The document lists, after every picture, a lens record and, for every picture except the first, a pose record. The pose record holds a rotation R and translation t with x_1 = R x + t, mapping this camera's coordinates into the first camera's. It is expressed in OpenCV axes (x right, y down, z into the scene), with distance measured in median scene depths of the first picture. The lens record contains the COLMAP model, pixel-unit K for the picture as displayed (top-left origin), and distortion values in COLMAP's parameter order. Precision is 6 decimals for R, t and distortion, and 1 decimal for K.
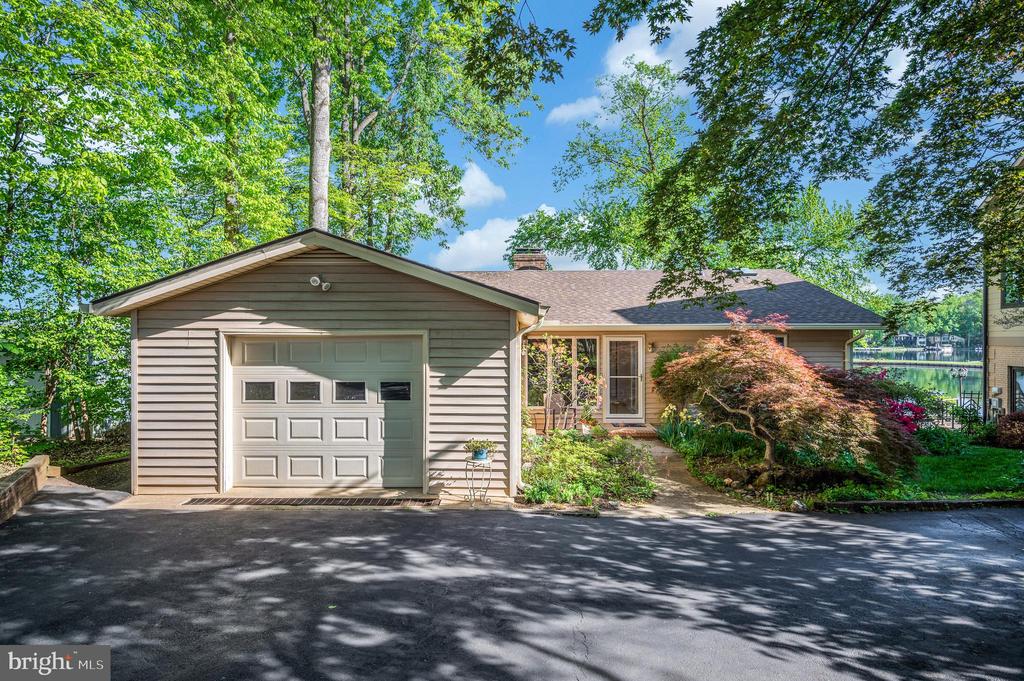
lens RADIAL K [[580.1, 0, 512.0], [0, 580.1, 340.5], [0, 0, 1]] dist [-0.002128, 0.002776]
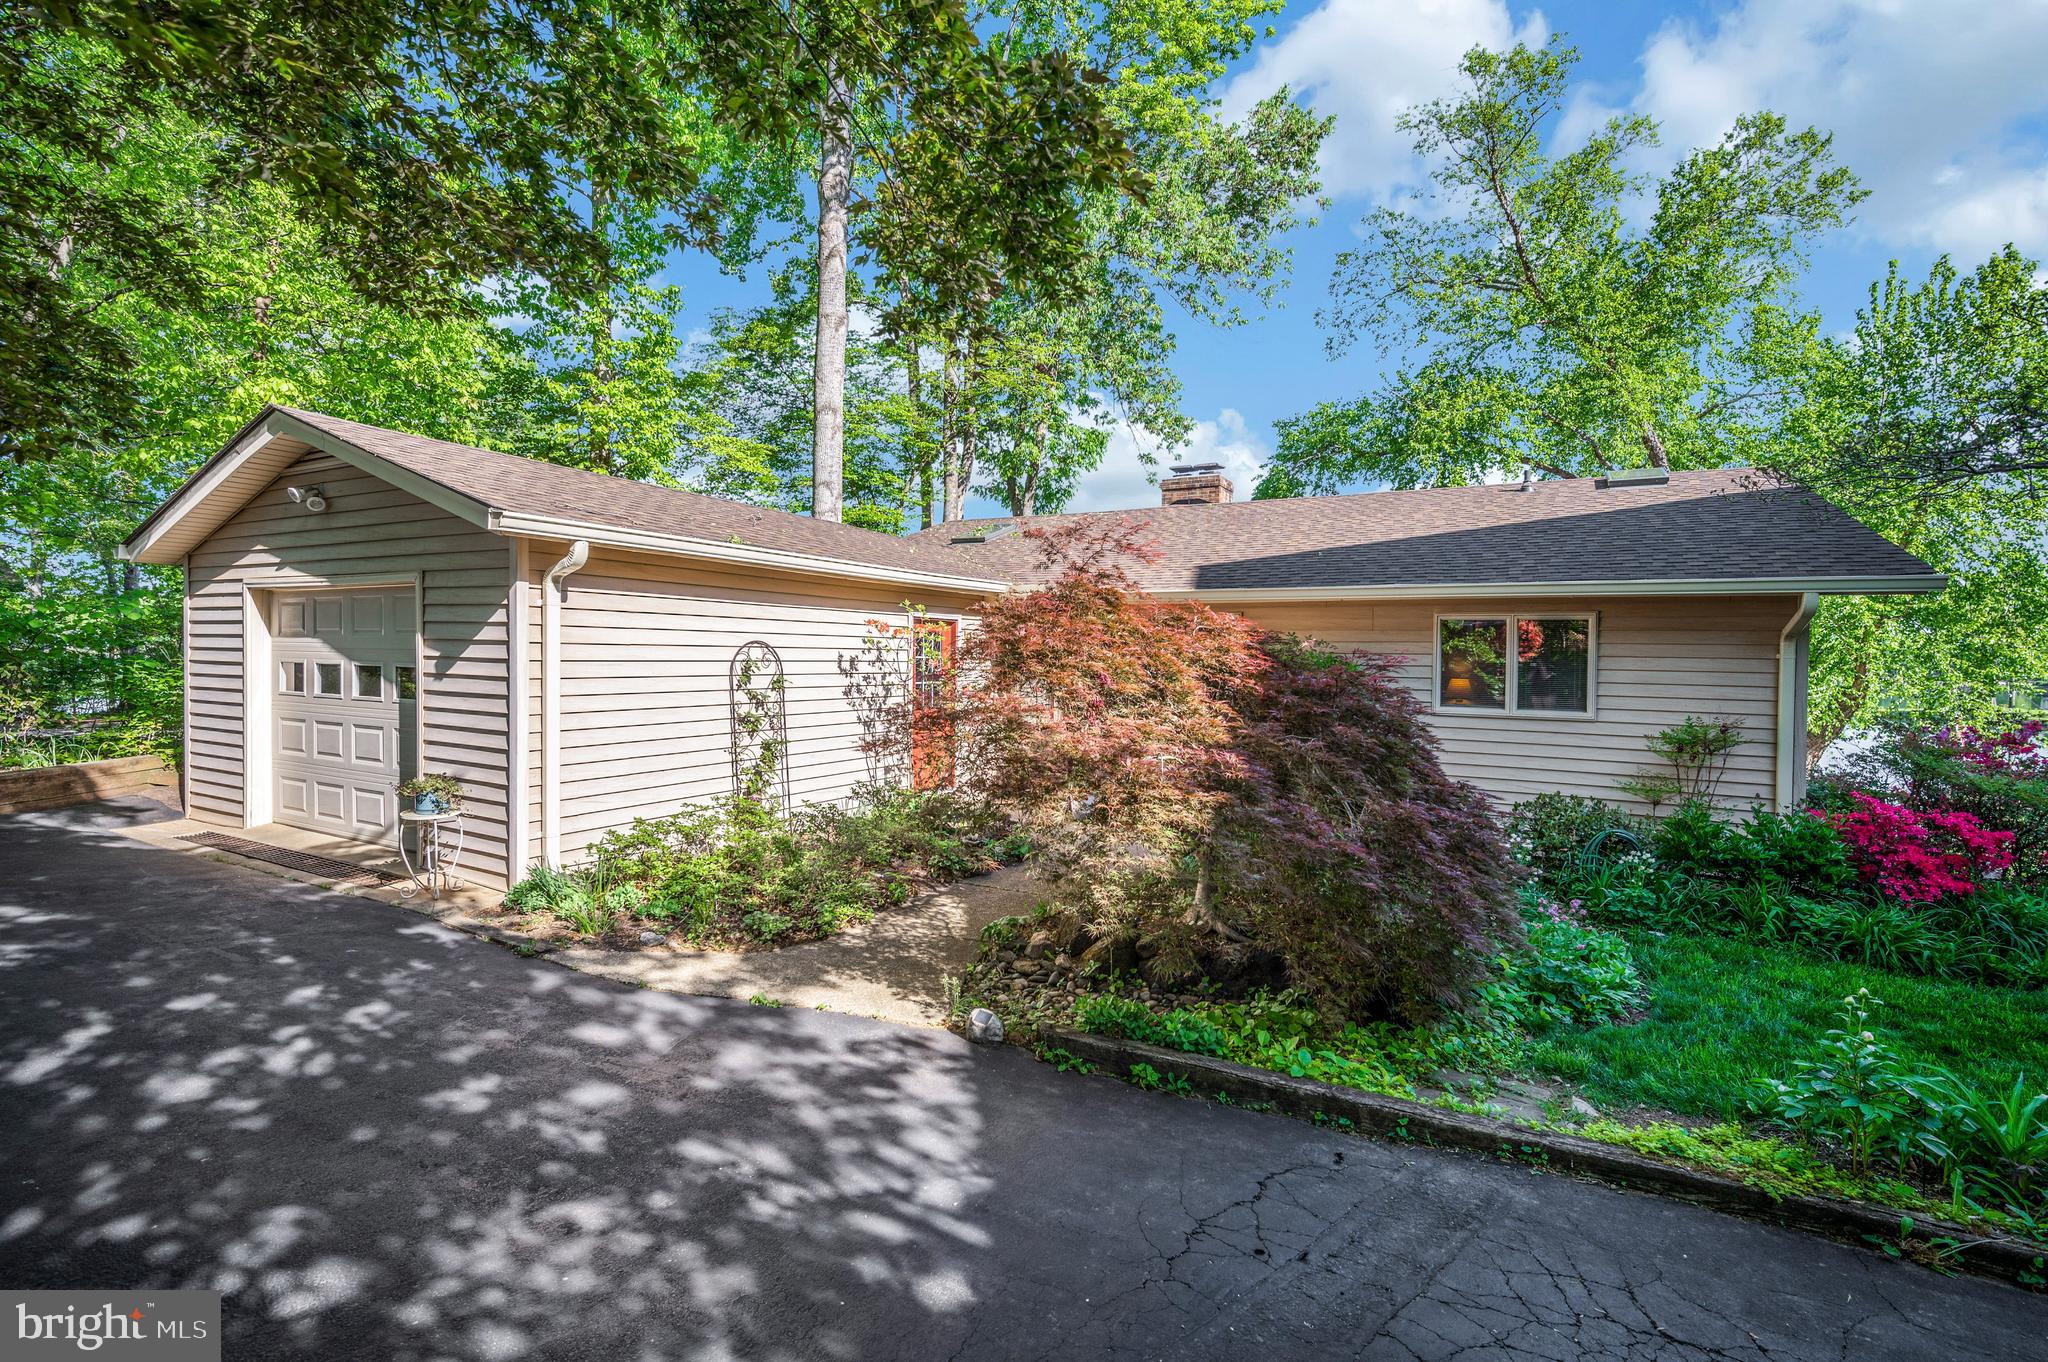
lens RADIAL K [[924.7, 0, 1027.1], [0, 924.7, 655.9], [0, 0, 1]] dist [0.022580, -0.000575]
pose [[0.879577, 0.017429, -0.475436, 0.786559], [-0.020742, 0.999783, -0.001722, 0.050616], [0.475303, 0.011376, 0.879748, 0.486075]]
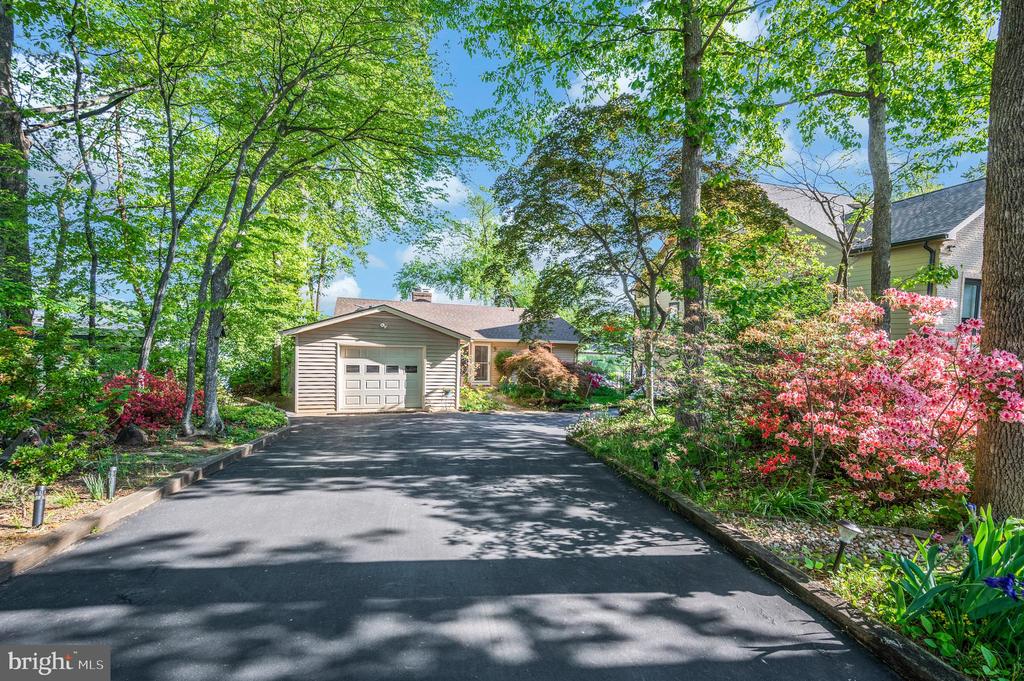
lens RADIAL K [[432.4, 0, 510.2], [0, 432.4, 387.1], [0, 0, 1]] dist [0.071648, 0.000041]
pose [[0.938685, -0.007942, 0.344684, -0.454118], [-0.035803, 0.992084, 0.120364, -0.079635], [-0.342912, -0.125325, 0.930970, -0.922988]]
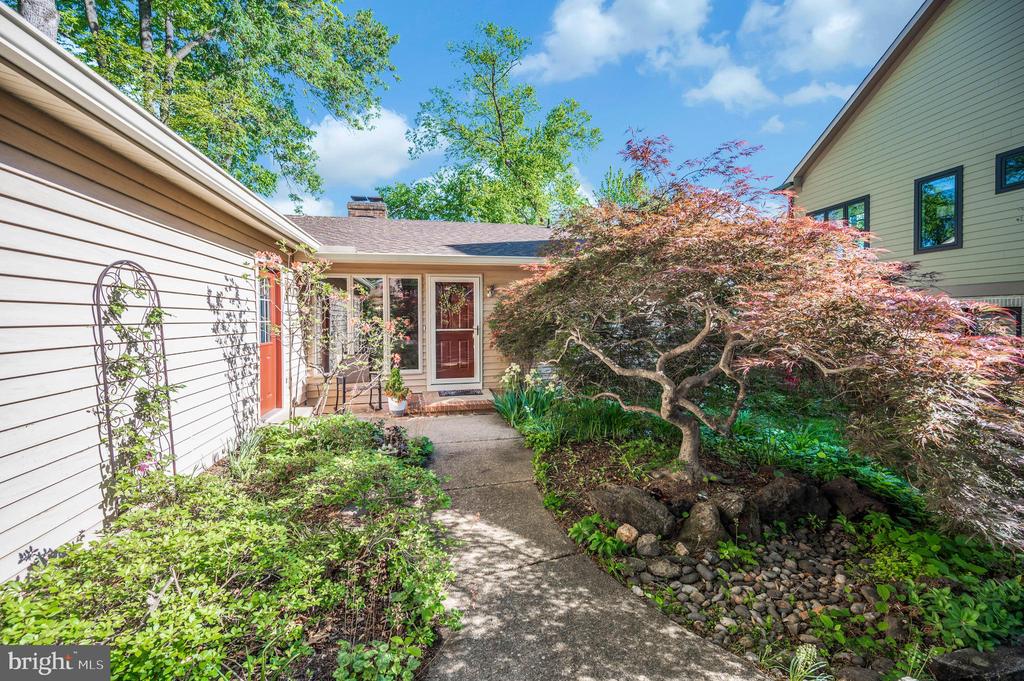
lens RADIAL K [[410.9, 0, 514.6], [0, 410.9, 325.2], [0, 0, 1]] dist [0.000900, 0.000160]
pose [[0.970164, -0.013042, 0.242097, 0.250995], [0.010159, 0.999862, 0.013151, 0.092679], [-0.242236, -0.010299, 0.970163, 0.838418]]
